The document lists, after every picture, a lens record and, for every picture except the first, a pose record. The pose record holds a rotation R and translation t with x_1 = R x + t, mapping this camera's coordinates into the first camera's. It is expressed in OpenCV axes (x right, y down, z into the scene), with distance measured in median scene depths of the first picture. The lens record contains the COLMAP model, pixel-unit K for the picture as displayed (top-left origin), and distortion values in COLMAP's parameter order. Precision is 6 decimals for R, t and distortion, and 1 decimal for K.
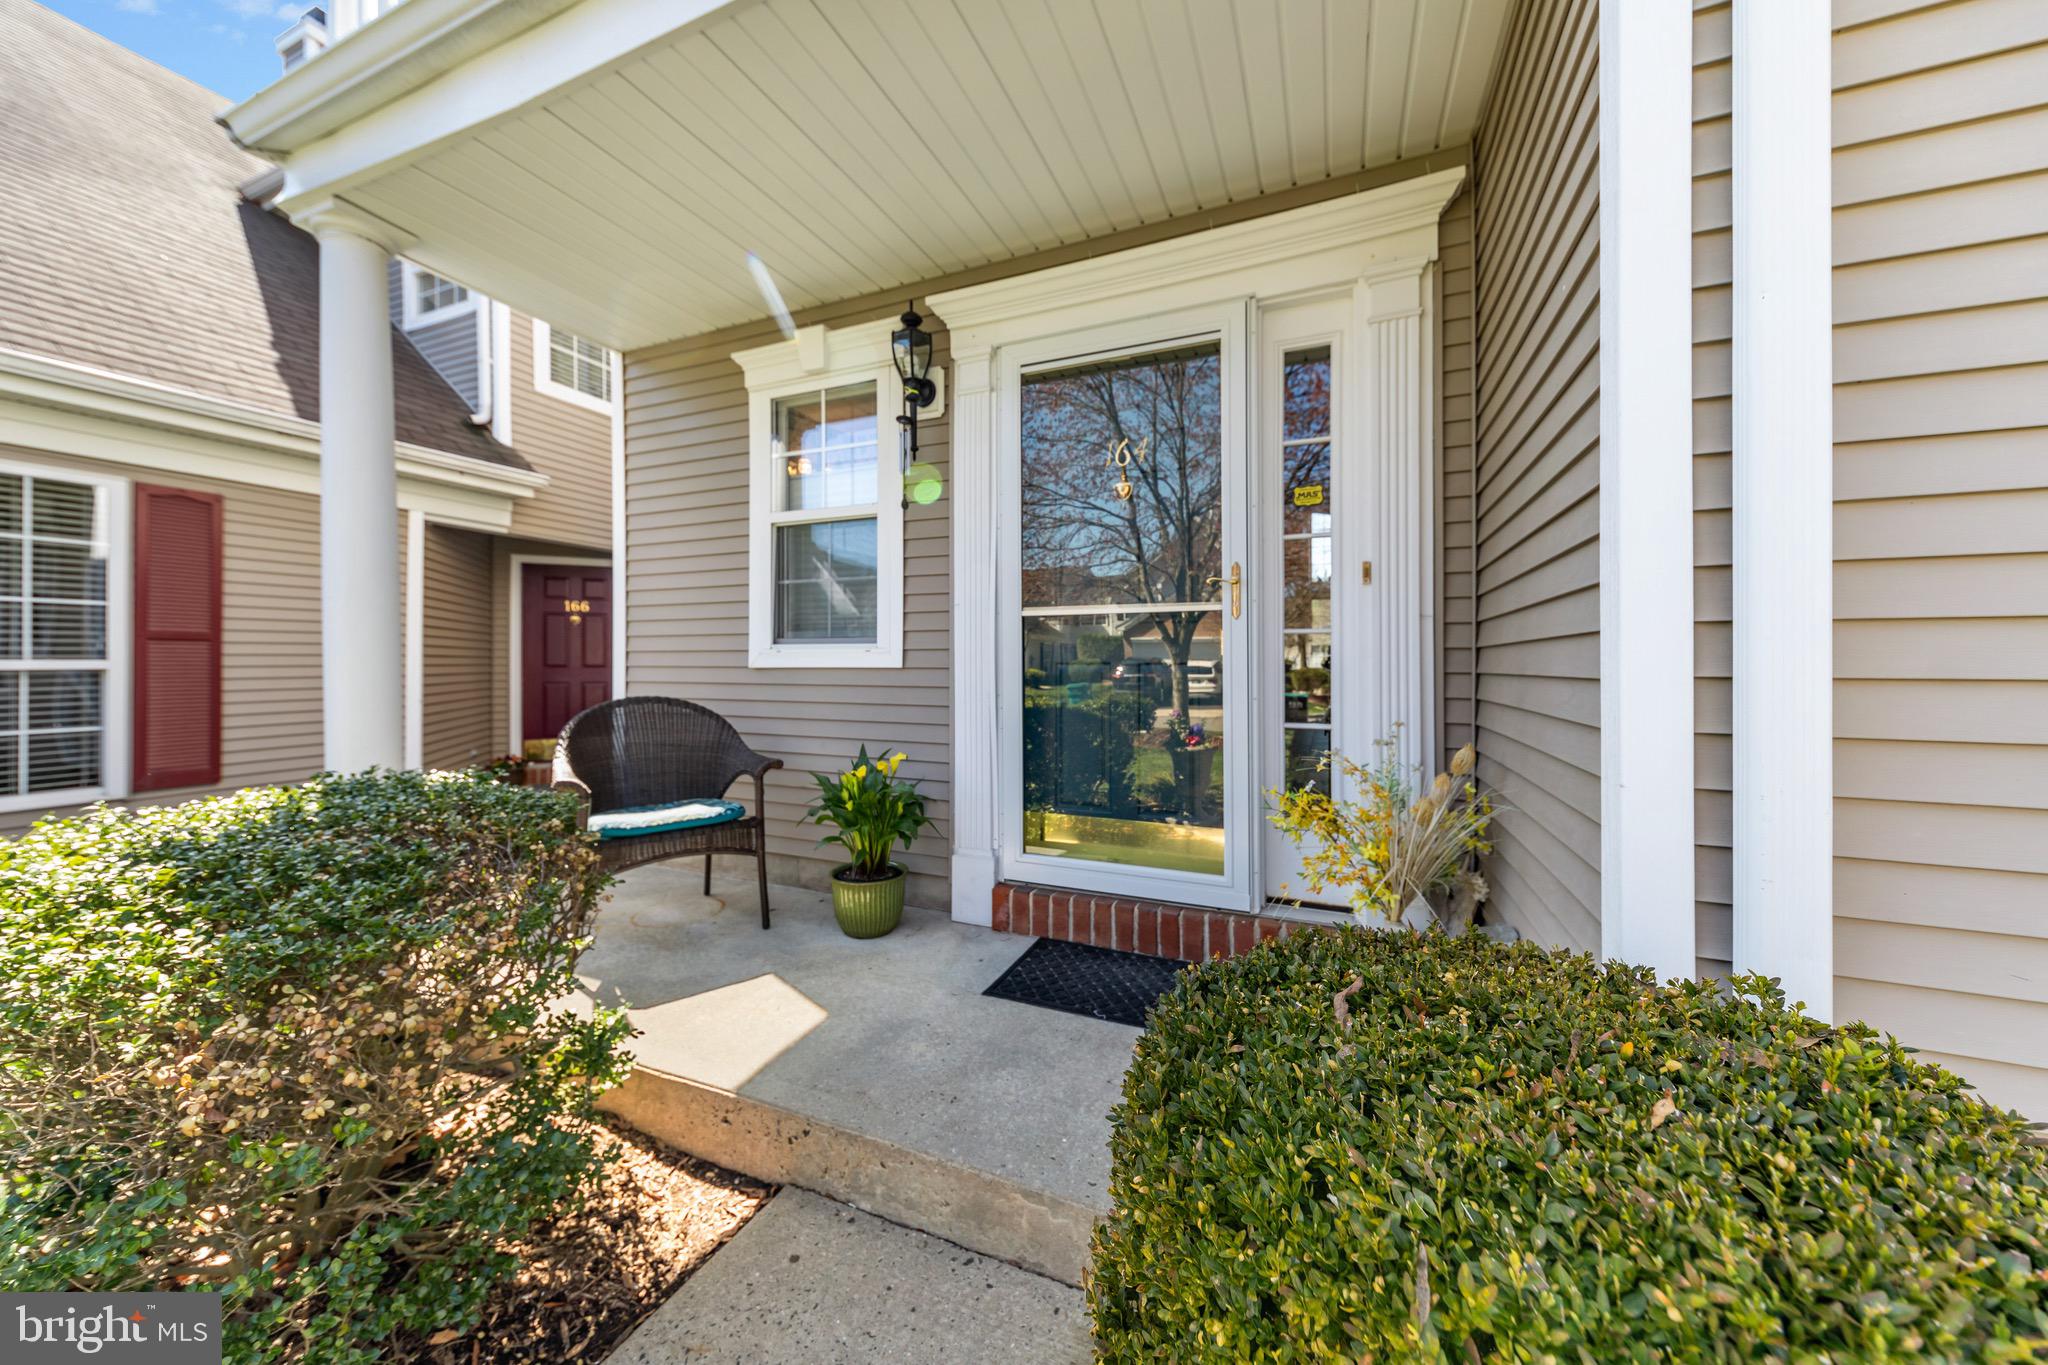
lens RADIAL K [[706.9, 0, 1034.8], [0, 706.9, 663.1], [0, 0, 1]] dist [0.007049, -0.001985]
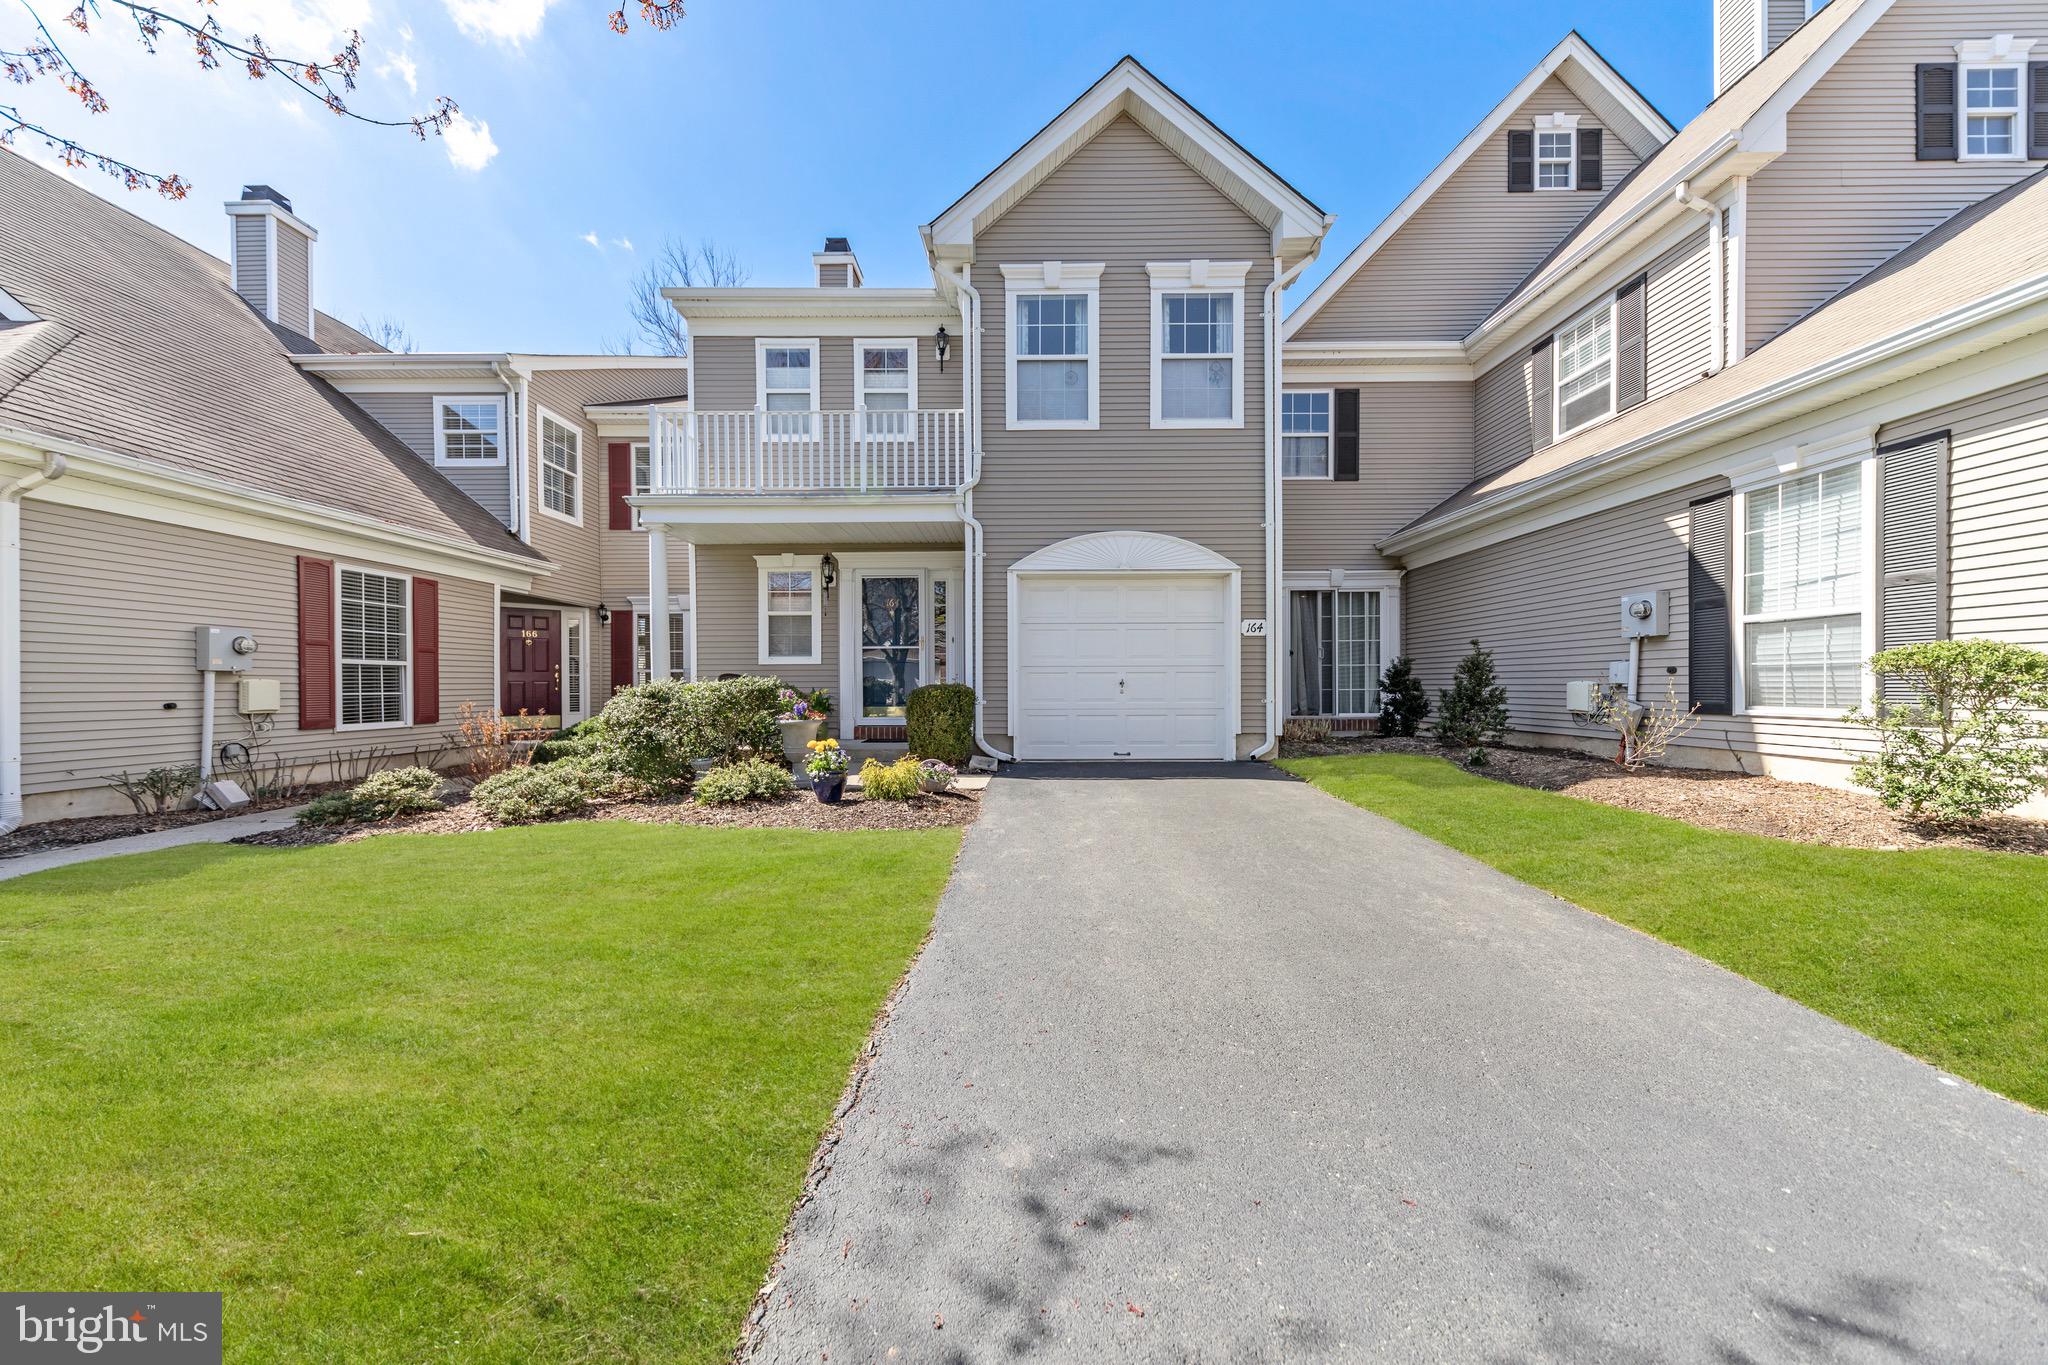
lens RADIAL K [[706.9, 0, 1030.6], [0, 706.9, 691.6], [0, 0, 1]] dist [0.007049, -0.001985]
pose [[0.920990, -0.008465, 0.389495, -0.518907], [0.005573, 0.999948, 0.008556, 0.100240], [-0.389547, -0.005709, 0.920989, -2.127046]]
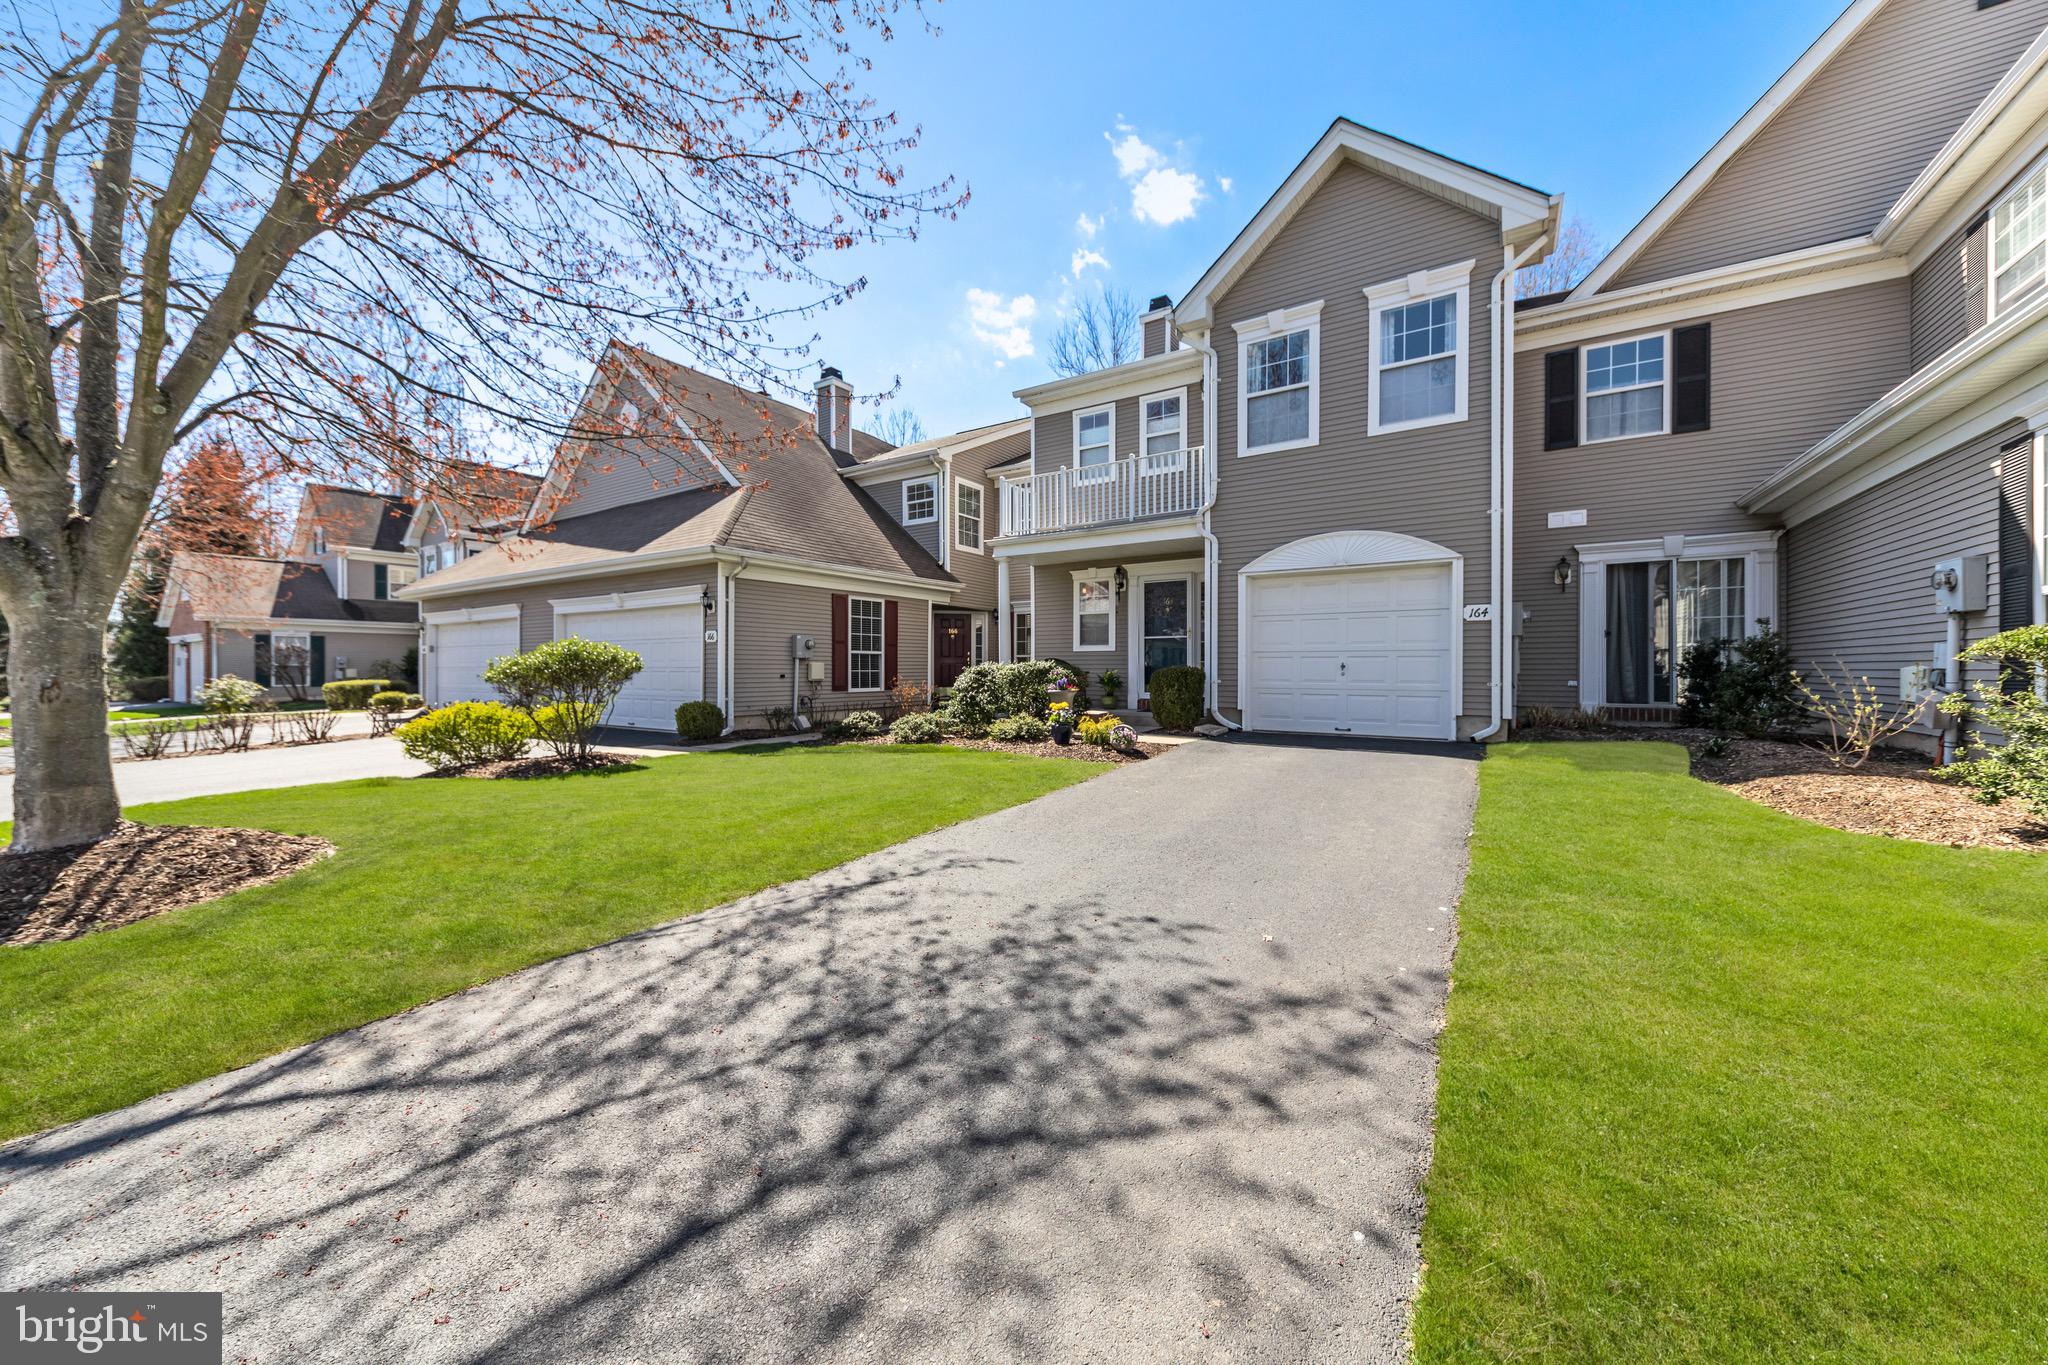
lens RADIAL K [[706.9, 0, 1041.7], [0, 706.9, 674.8], [0, 0, 1]] dist [0.007049, -0.001985]
pose [[0.987520, 0.001003, -0.157491, 0.038305], [0.000525, 0.999953, 0.009662, 0.100119], [0.157494, -0.009624, 0.987473, -2.943659]]
